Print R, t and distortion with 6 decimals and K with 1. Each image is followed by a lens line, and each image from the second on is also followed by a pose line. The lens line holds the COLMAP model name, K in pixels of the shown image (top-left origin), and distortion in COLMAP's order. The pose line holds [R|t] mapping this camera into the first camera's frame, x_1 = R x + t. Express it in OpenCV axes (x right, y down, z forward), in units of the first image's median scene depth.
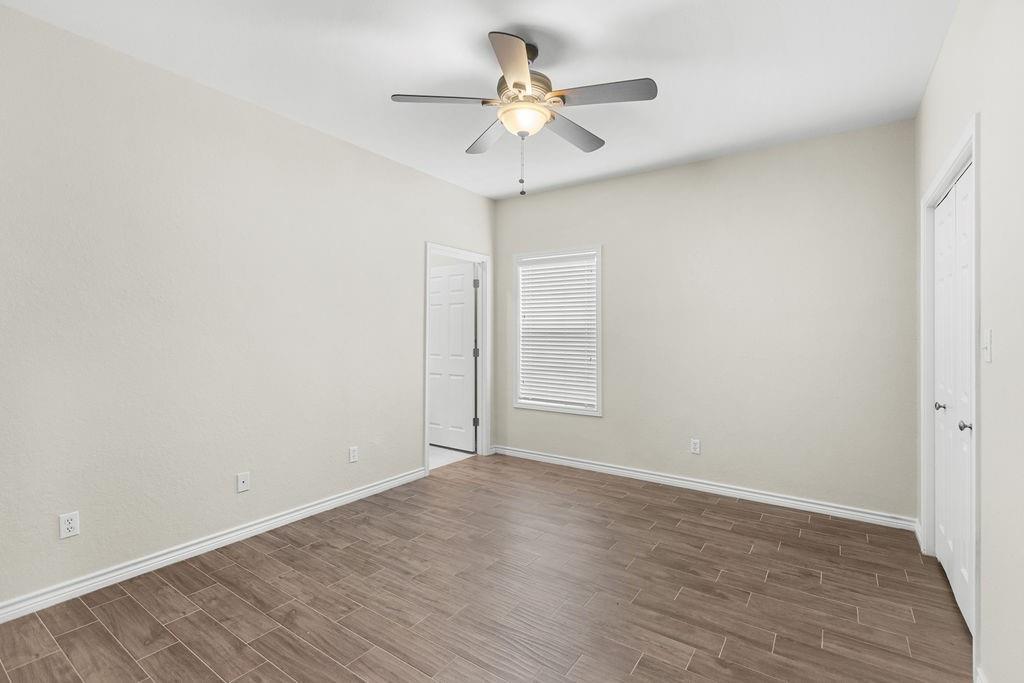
lens RADIAL K [[460.7, 0, 520.2], [0, 460.7, 340.8], [0, 0, 1]] dist [-0.001443, -0.001422]
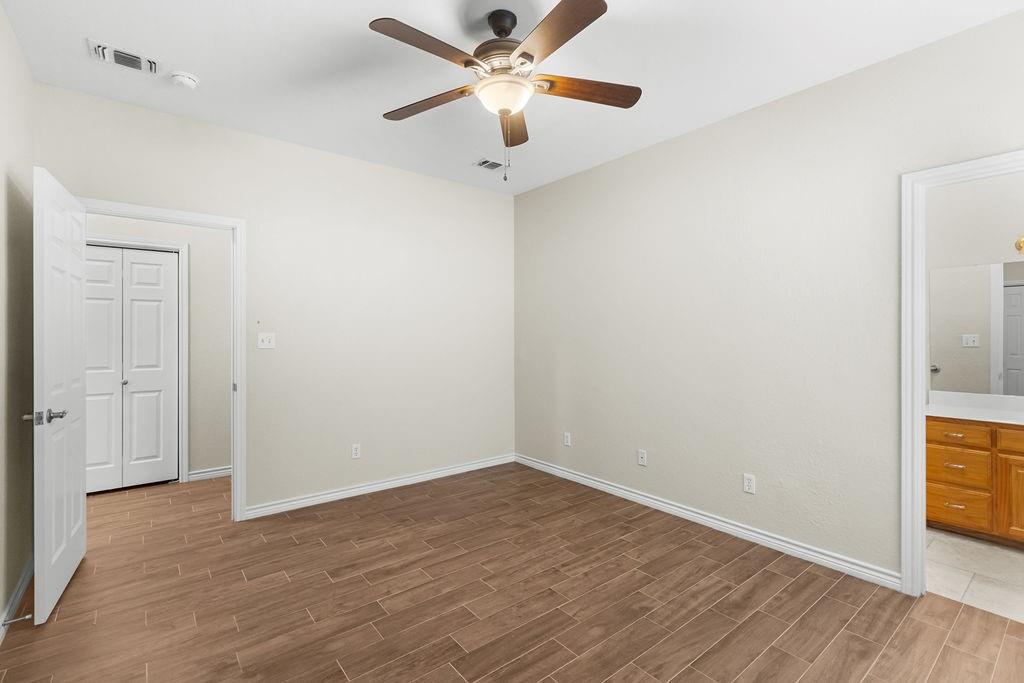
lens RADIAL K [[460.7, 0, 506.2], [0, 460.7, 338.7], [0, 0, 1]] dist [-0.001443, -0.001422]
pose [[-0.296809, 0.000727, -0.954937, 0.646581], [-0.021755, 0.999735, 0.007523, -0.011231], [0.954689, 0.023008, -0.296715, 0.960235]]
